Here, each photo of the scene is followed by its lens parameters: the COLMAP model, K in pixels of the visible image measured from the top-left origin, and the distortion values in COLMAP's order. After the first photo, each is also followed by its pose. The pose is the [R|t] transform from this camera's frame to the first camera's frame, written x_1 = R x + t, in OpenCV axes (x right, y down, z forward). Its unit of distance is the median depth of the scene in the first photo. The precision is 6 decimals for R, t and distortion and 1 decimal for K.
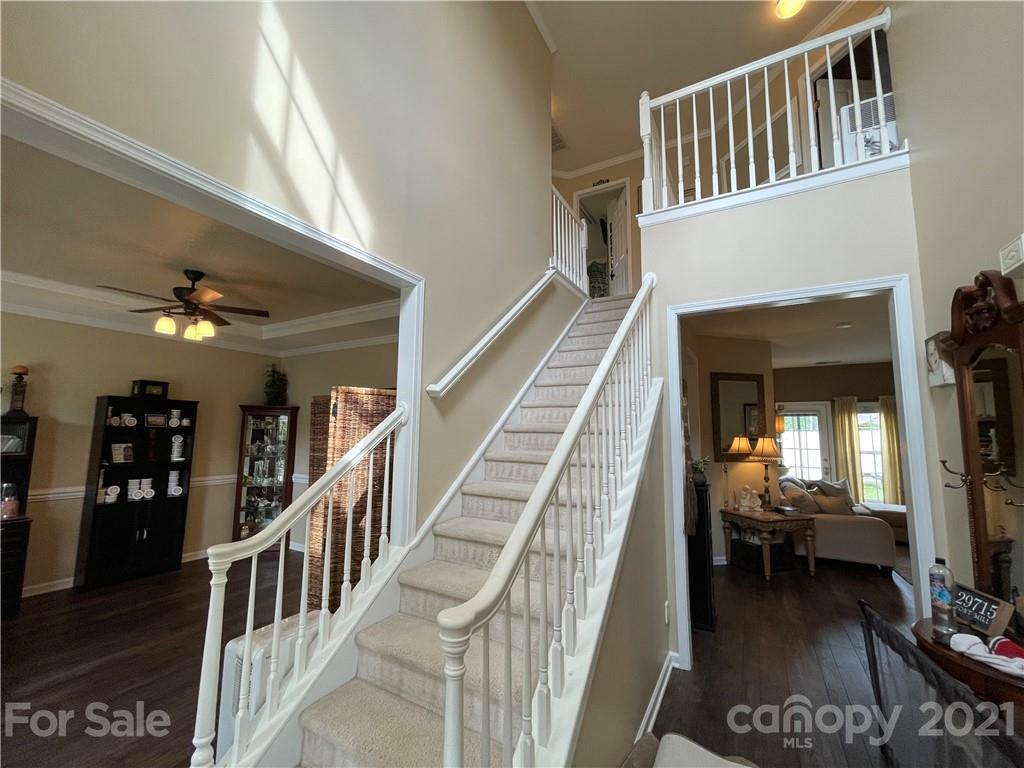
lens RADIAL K [[412.1, 0, 510.5], [0, 412.1, 385.7], [0, 0, 1]] dist [-0.003719, 0.000641]
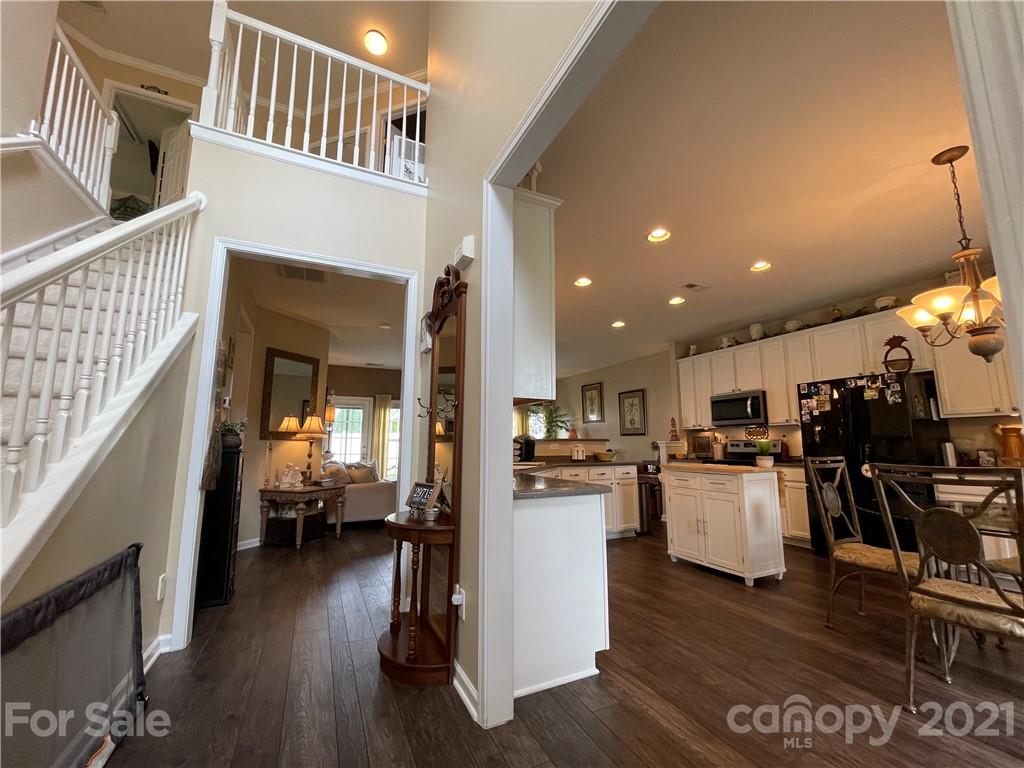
lens RADIAL K [[412.1, 0, 512.1], [0, 412.1, 384.9], [0, 0, 1]] dist [-0.003719, 0.000641]
pose [[0.565503, 0.111193, 0.817216, 0.035596], [-0.083183, 0.993507, -0.077619, 0.091228], [-0.820541, -0.024084, 0.571081, -0.023196]]
